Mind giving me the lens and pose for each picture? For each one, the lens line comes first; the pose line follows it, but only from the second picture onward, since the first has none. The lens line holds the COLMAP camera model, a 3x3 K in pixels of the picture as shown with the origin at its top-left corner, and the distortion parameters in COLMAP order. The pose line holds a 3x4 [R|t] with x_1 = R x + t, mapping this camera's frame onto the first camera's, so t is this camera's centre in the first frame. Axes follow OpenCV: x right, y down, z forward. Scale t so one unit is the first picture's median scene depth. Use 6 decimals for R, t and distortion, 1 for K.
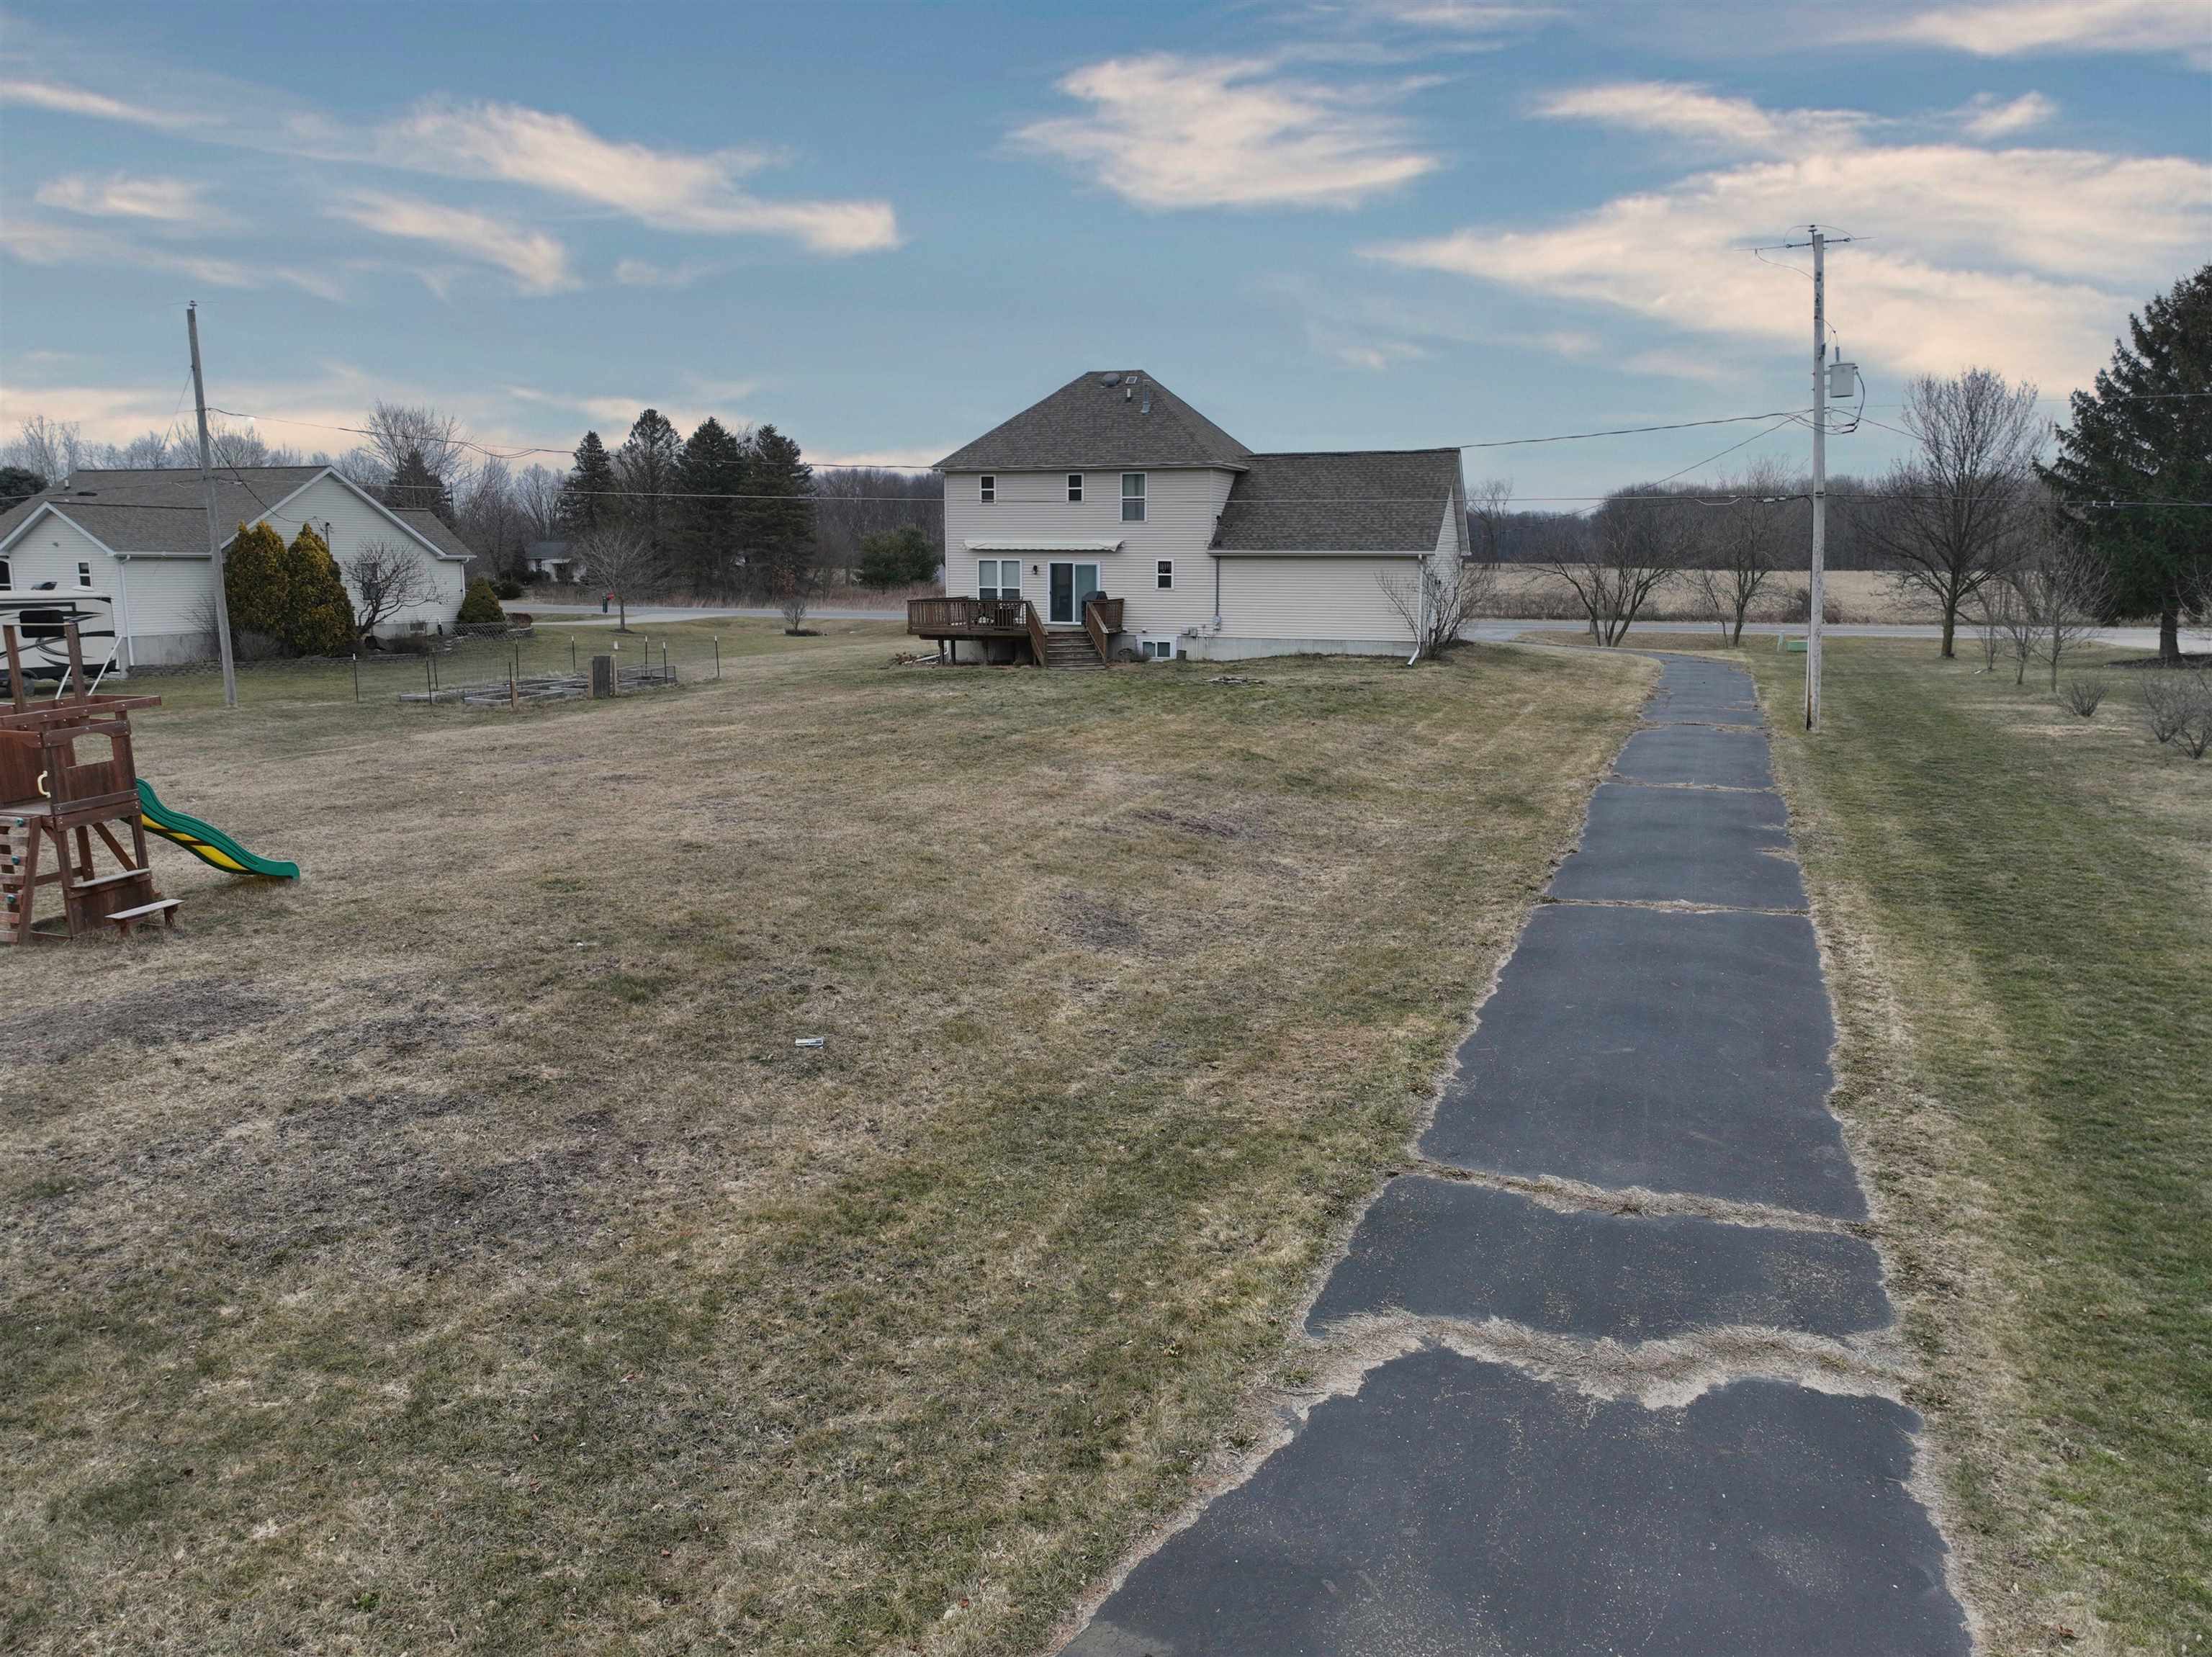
lens RADIAL K [[1671.2, 0, 1064.8], [0, 1671.2, 819.2], [0, 0, 1]] dist [0.002013, 0.000186]
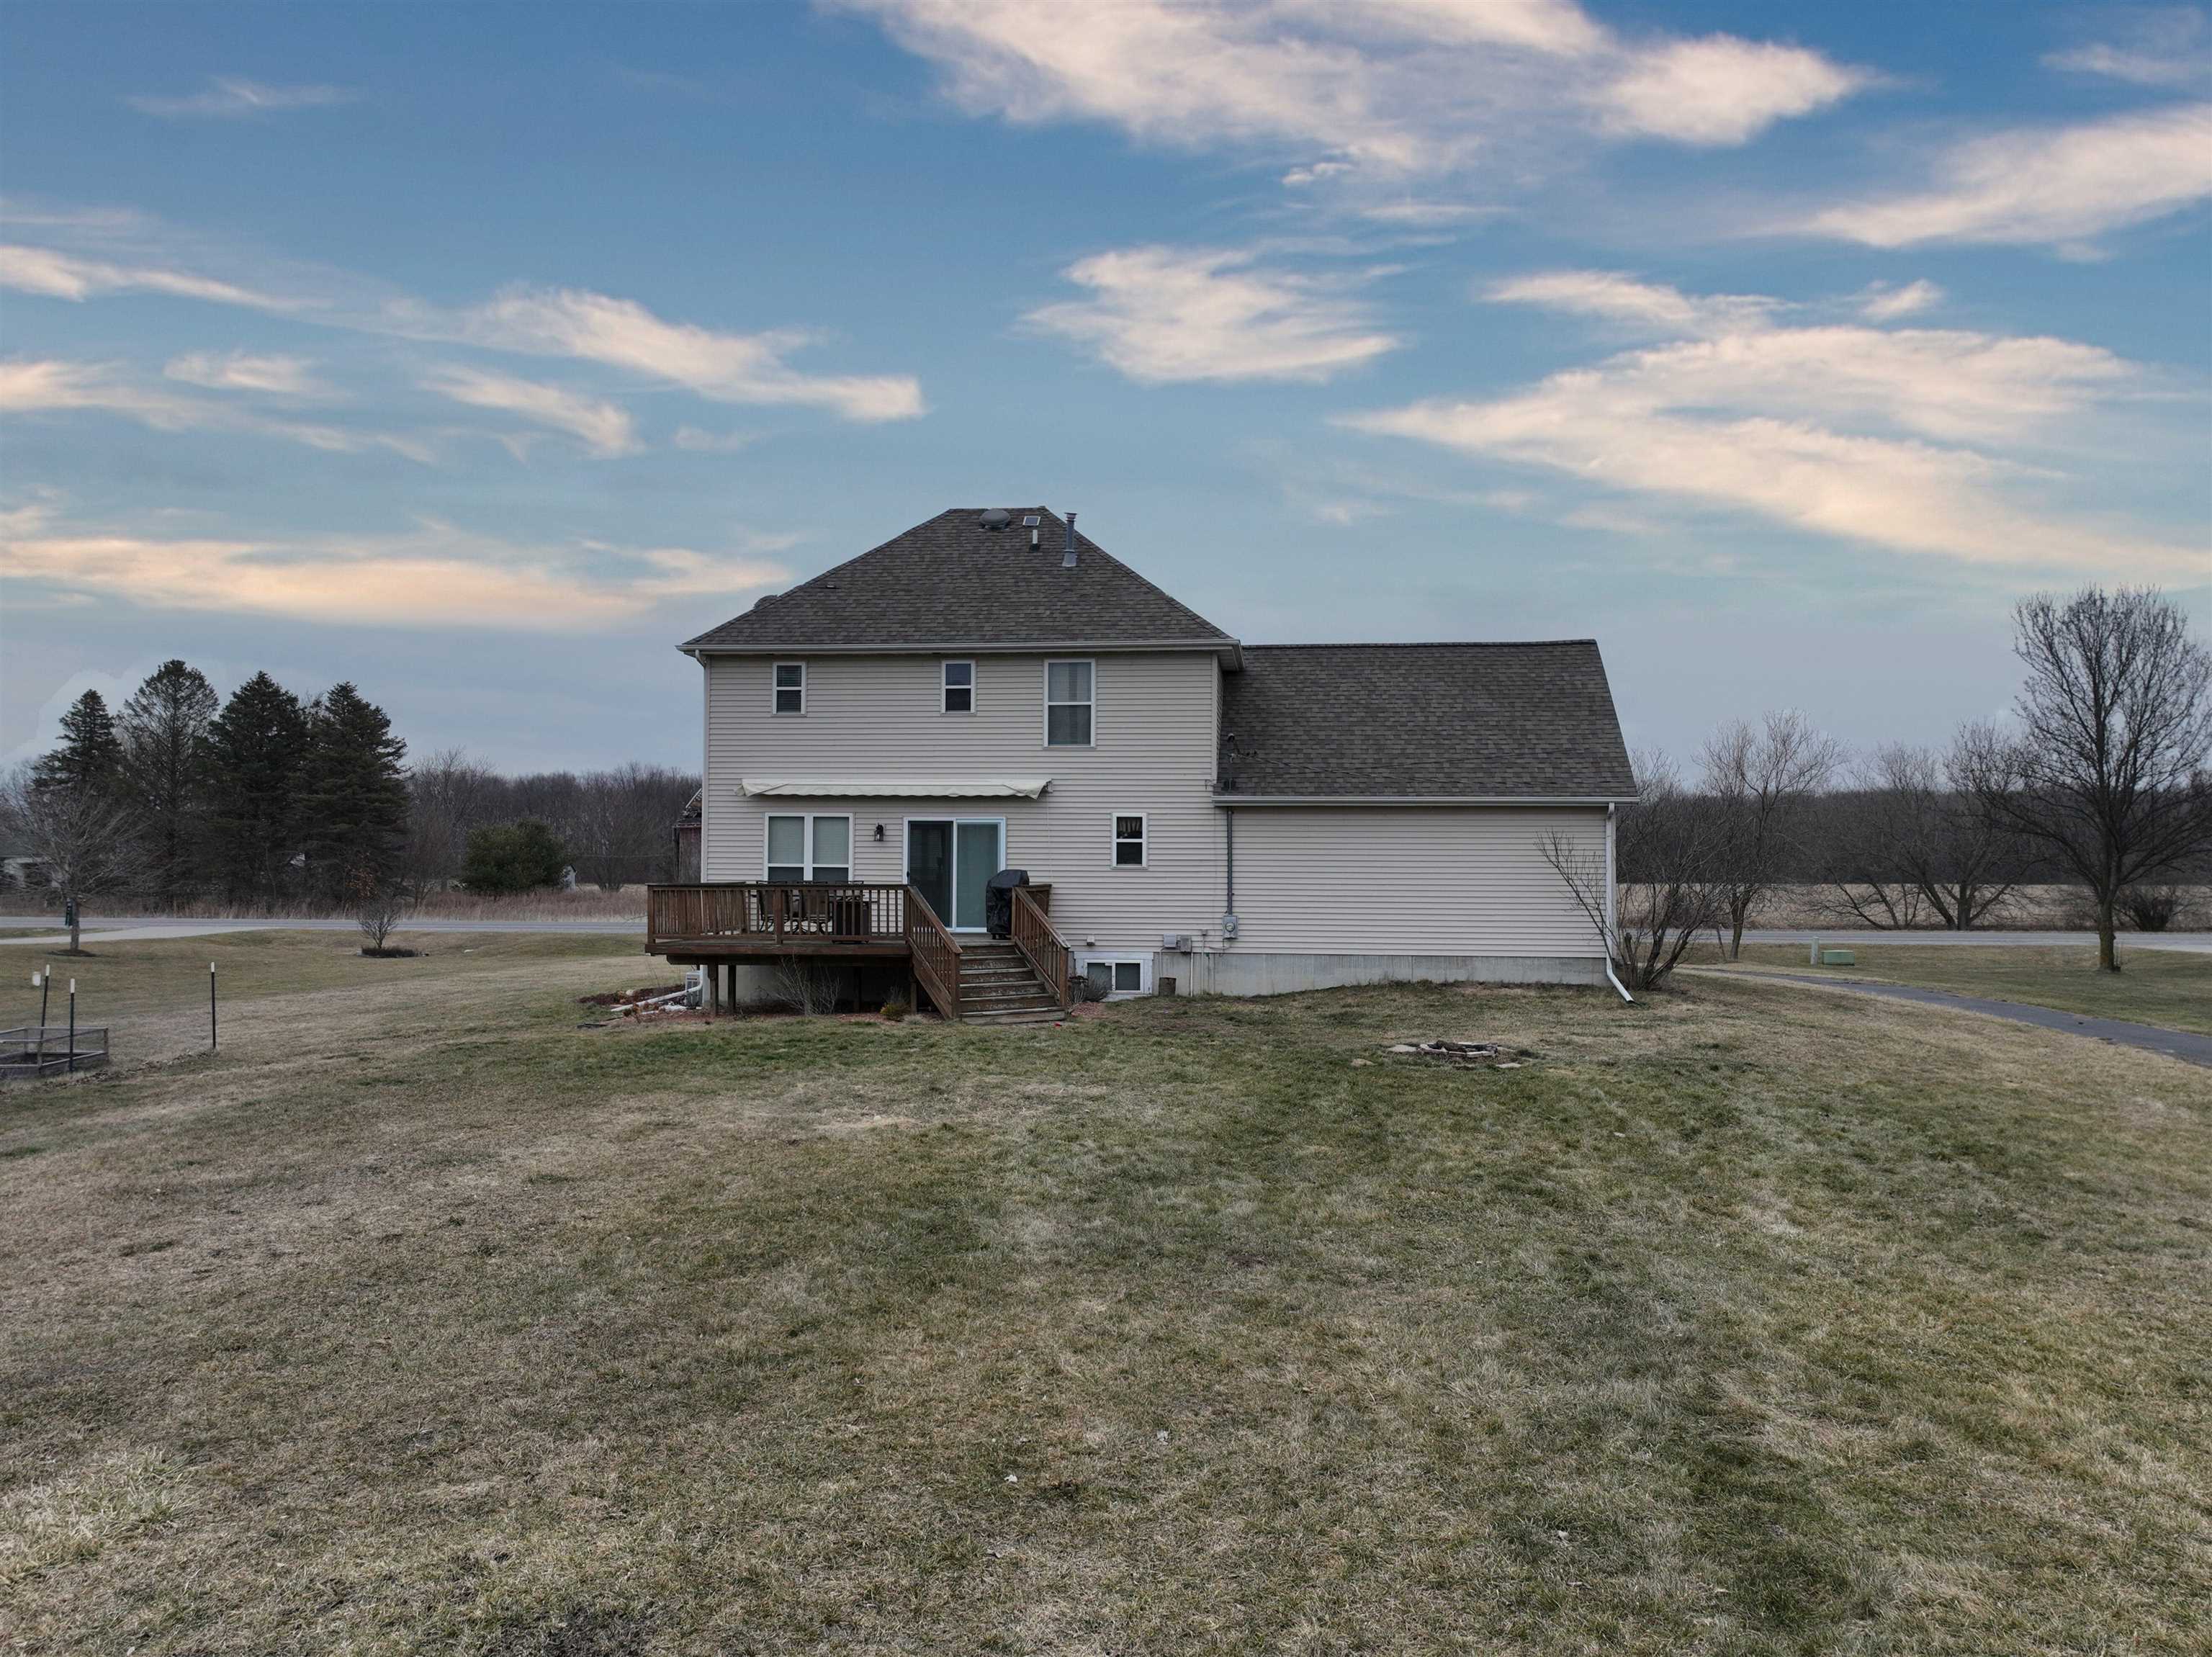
lens RADIAL K [[1569.4, 0, 1106.0], [0, 1569.4, 828.5], [0, 0, 1]] dist [0.004759, 0.012373]
pose [[0.960695, 0.011317, 0.277374, -0.089604], [0.040164, 0.982989, -0.179218, -0.056555], [-0.274684, 0.183315, 0.943899, 0.501057]]
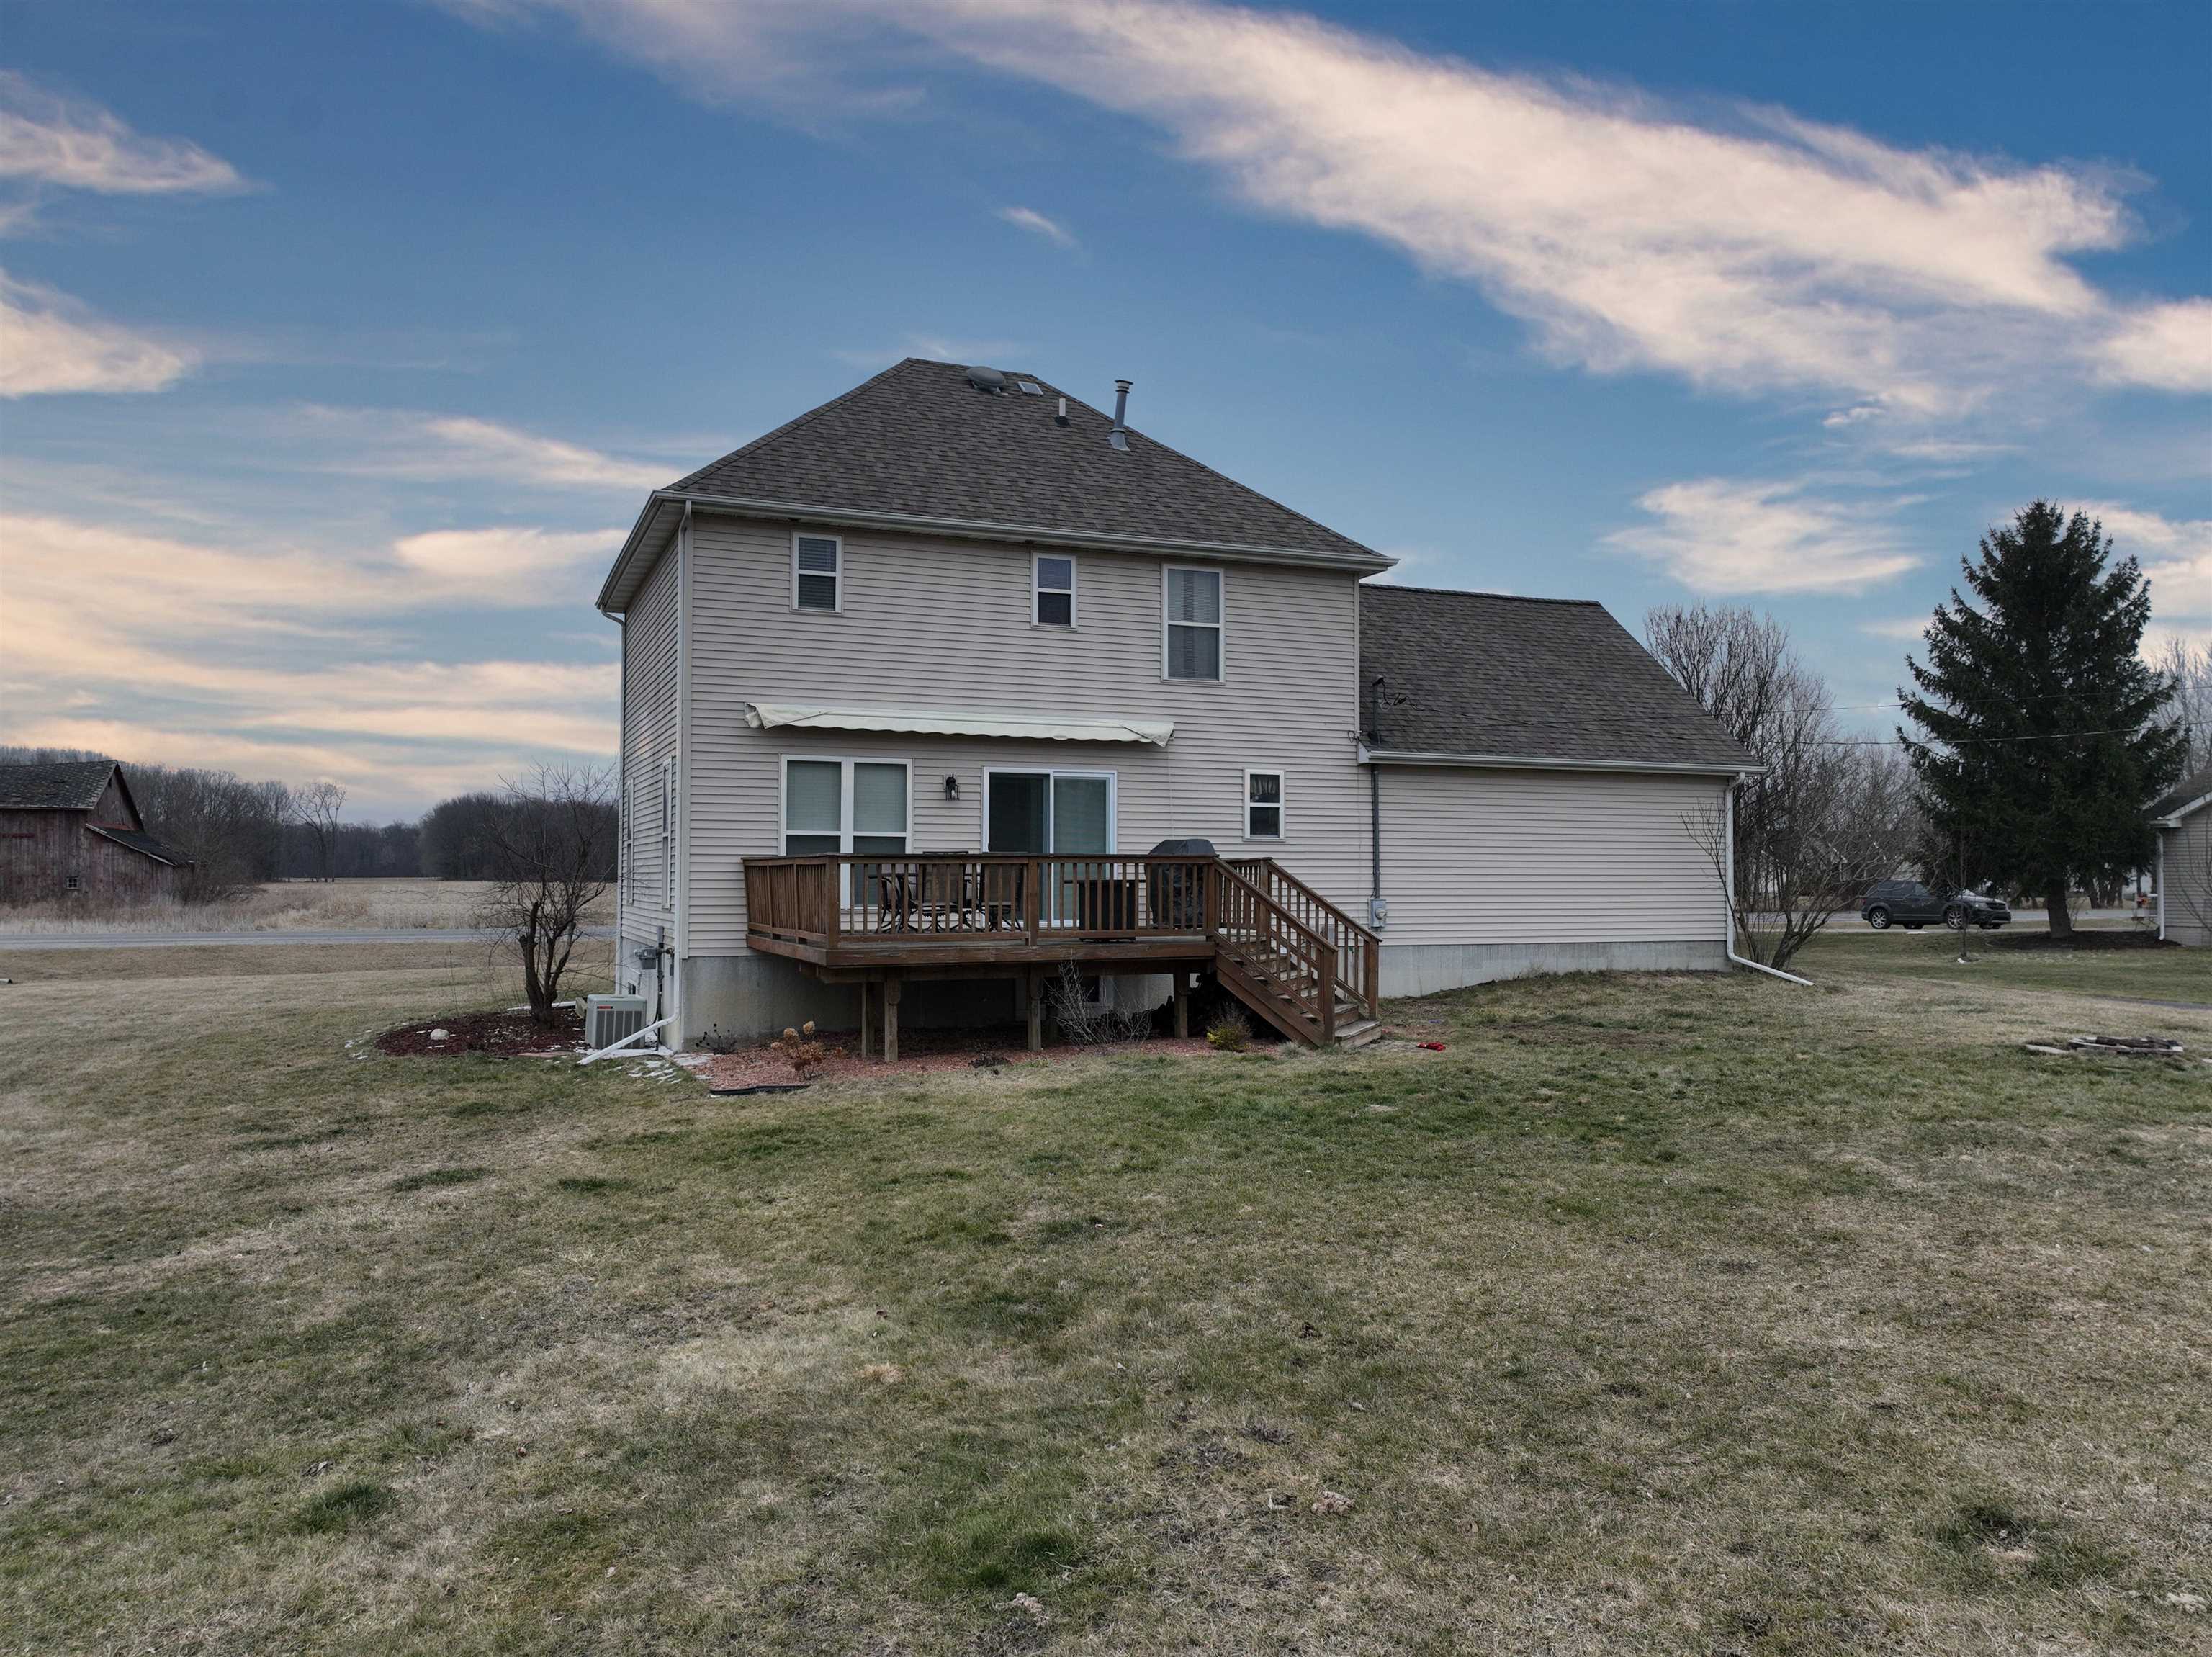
lens RADIAL K [[1569.4, 0, 1106.0], [0, 1569.4, 828.5], [0, 0, 1]] dist [0.004759, 0.012373]
pose [[0.708179, 0.020848, 0.705725, -0.249691], [0.110266, 0.984033, -0.139718, -0.086518], [-0.697369, 0.176763, 0.694573, 0.732265]]
